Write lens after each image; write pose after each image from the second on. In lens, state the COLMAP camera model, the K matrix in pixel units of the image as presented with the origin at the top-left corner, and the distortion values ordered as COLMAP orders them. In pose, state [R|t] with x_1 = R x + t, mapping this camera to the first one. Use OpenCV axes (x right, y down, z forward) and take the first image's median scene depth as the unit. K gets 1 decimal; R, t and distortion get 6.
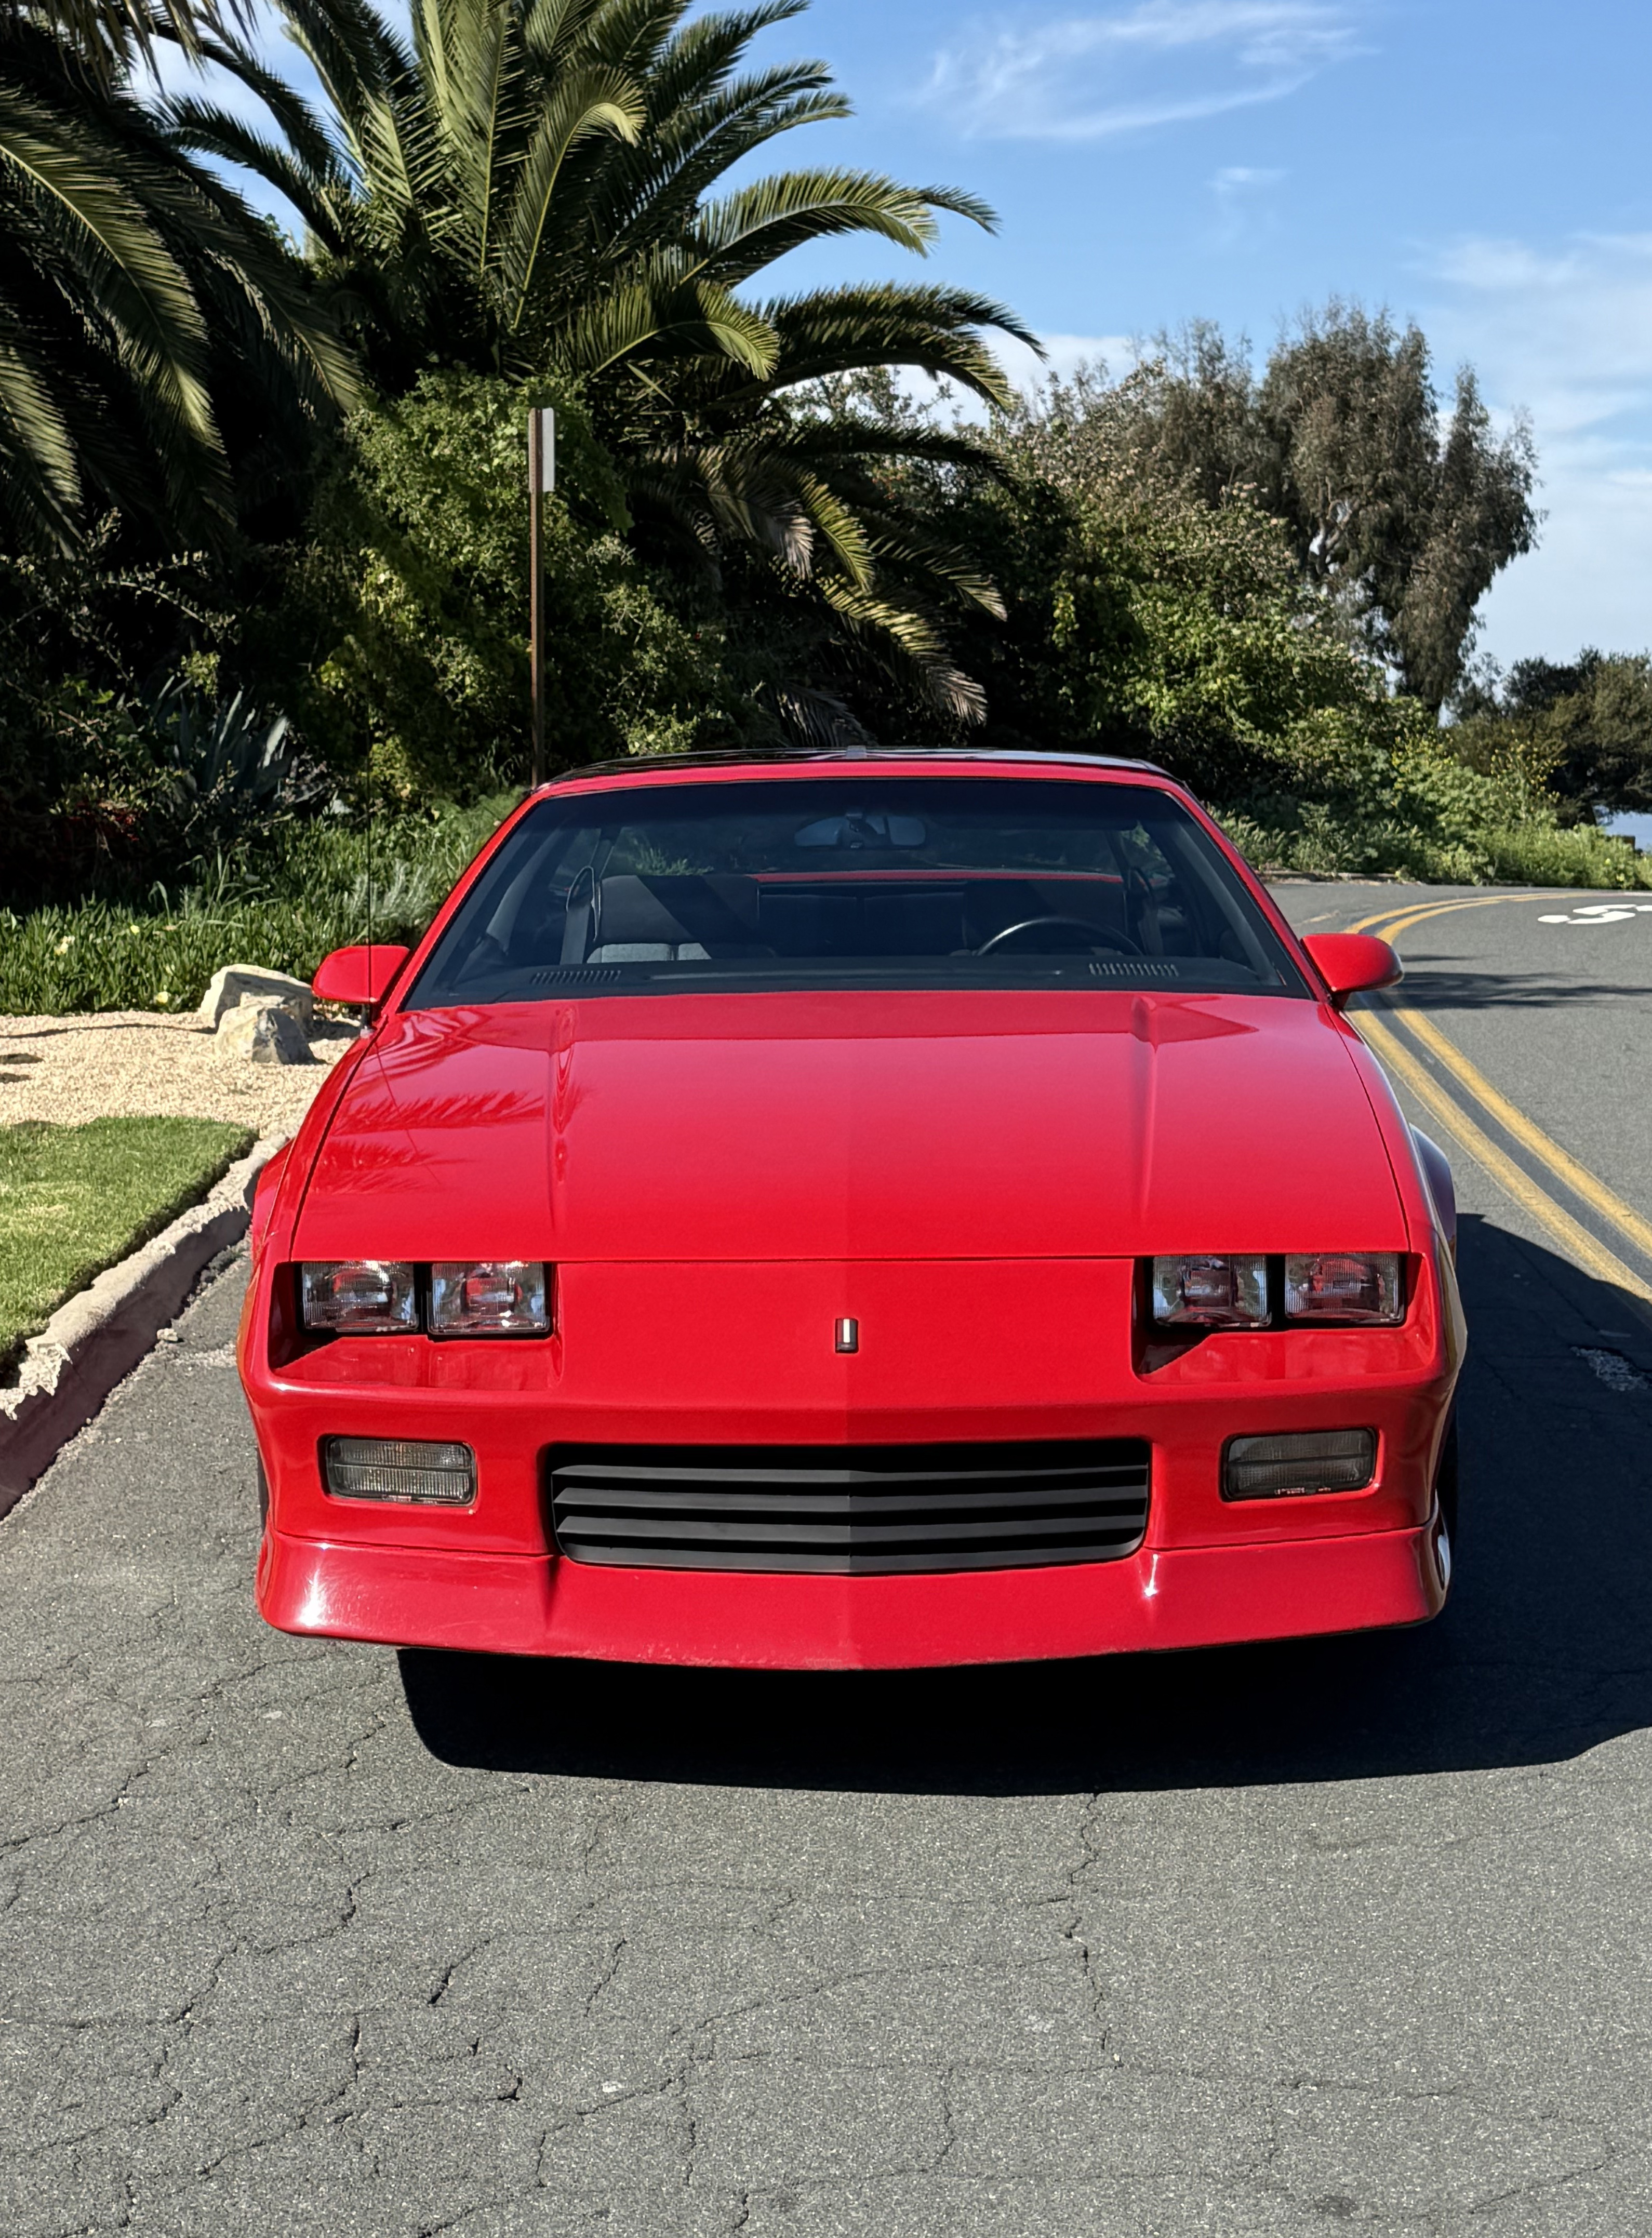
lens RADIAL K [[3764.4, 0, 824.1], [0, 3764.4, 1113.9], [0, 0, 1]] dist [0.018644, 0.000000]
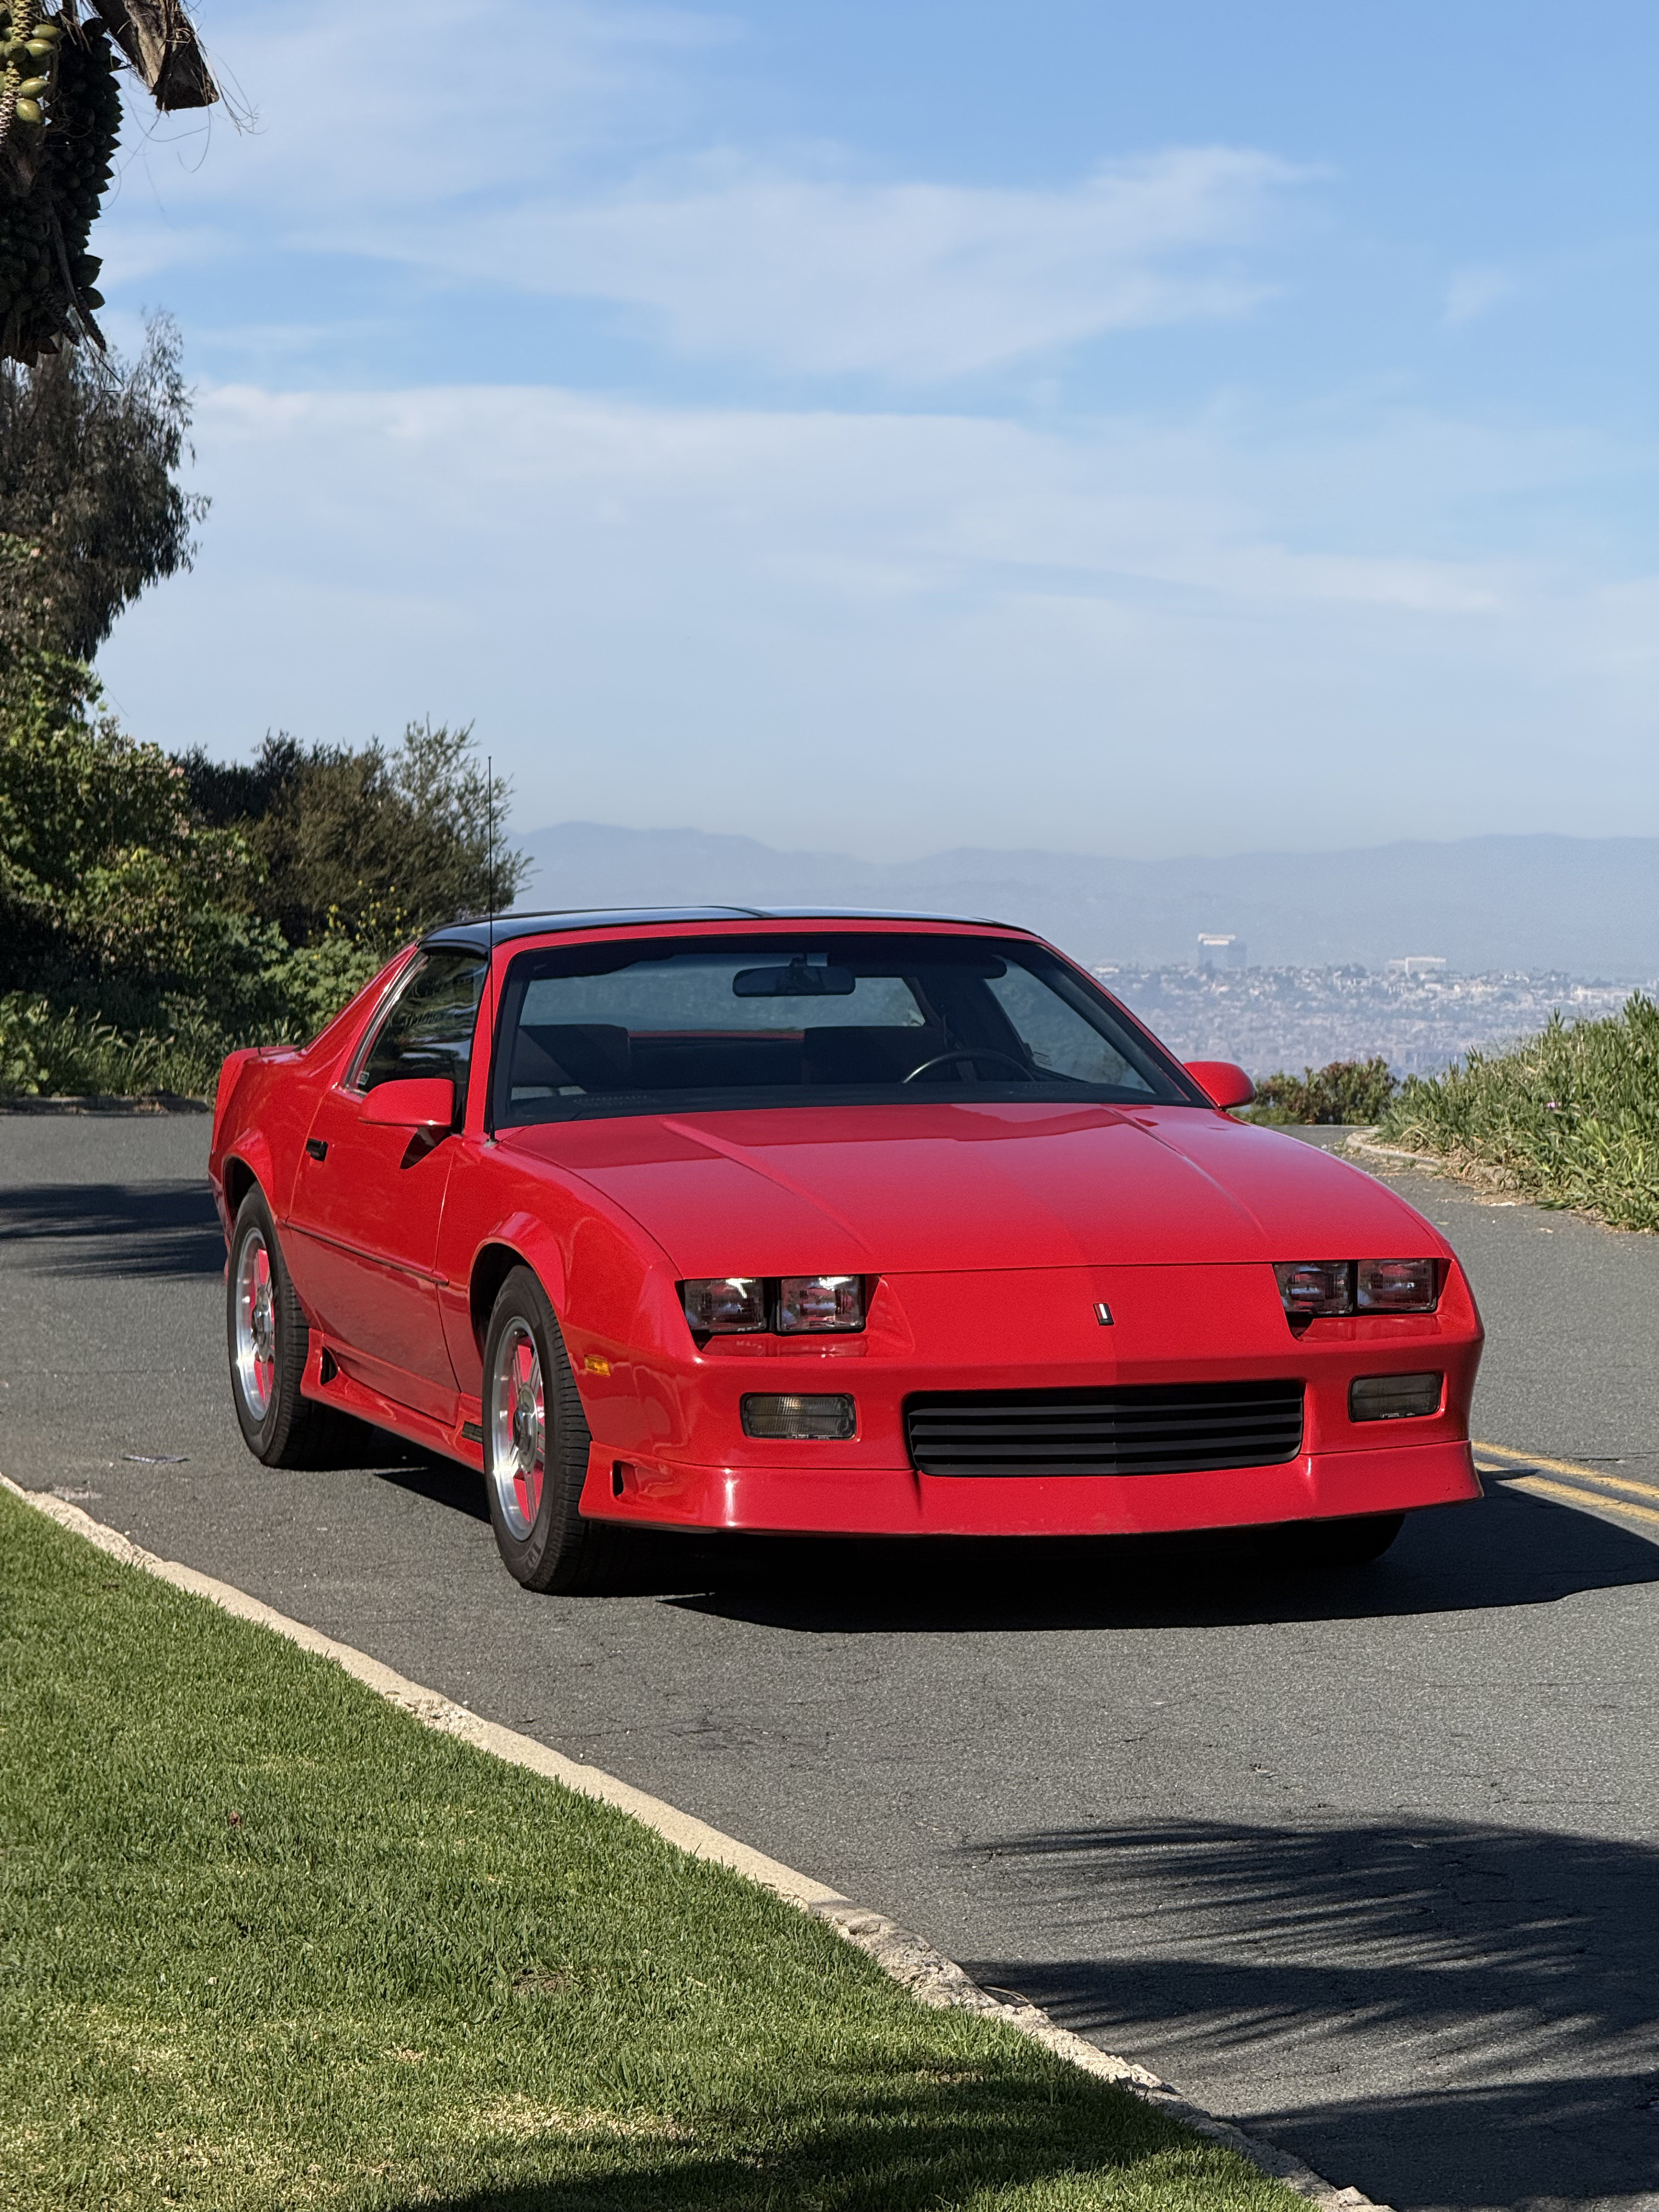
lens RADIAL K [[8270.5, 0, 829.6], [0, 8270.5, 1106.8], [0, 0, 1]] dist [-0.378506, 0.000000]
pose [[0.949249, -0.003066, 0.314511, -0.196882], [0.025981, 0.997300, -0.068692, 0.035003], [-0.313451, 0.073377, 0.946765, -0.358071]]
